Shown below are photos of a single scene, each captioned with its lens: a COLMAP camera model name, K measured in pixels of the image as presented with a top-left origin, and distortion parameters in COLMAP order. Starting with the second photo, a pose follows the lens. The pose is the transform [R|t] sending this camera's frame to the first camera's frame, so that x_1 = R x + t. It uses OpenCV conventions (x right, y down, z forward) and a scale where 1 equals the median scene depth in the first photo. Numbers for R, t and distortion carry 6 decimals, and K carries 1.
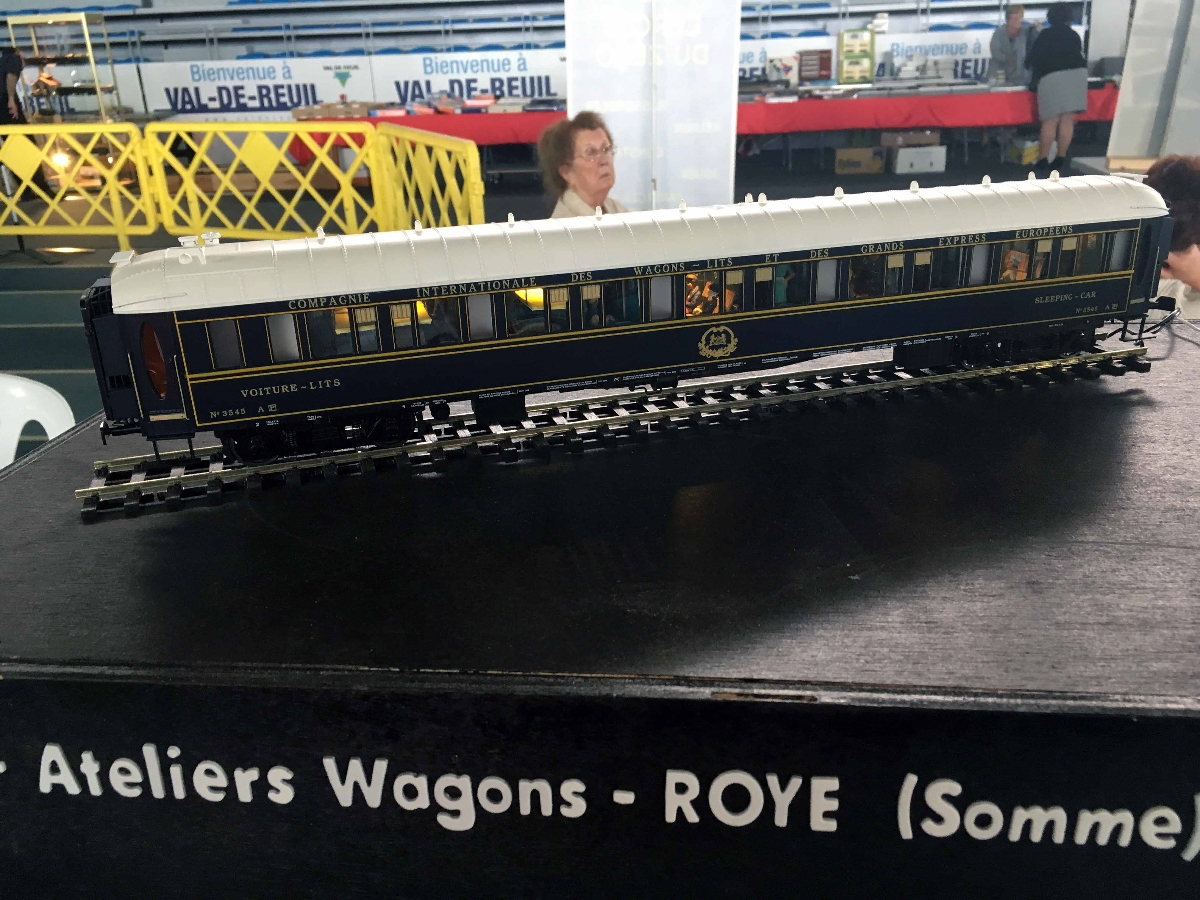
lens RADIAL K [[1042.5, 0, 600.0], [0, 1042.5, 450.0], [0, 0, 1]] dist [0.000714, -0.009756]
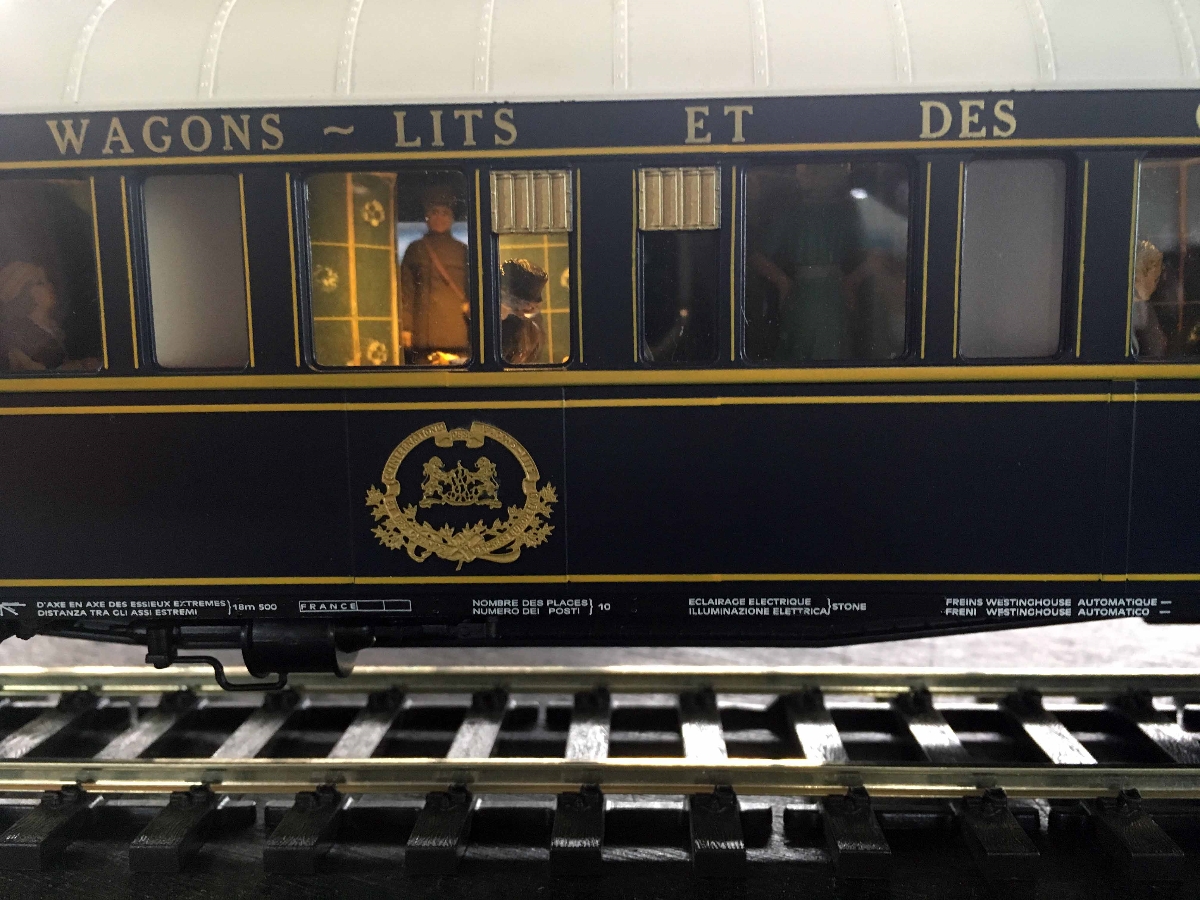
lens RADIAL K [[1042.5, 0, 600.0], [0, 1042.5, 450.0], [0, 0, 1]] dist [0.000714, -0.009756]
pose [[0.941471, 0.062907, -0.331171, 0.213171], [-0.138496, 0.967869, -0.209875, -0.069591], [0.307328, 0.243457, 0.919934, 0.797393]]
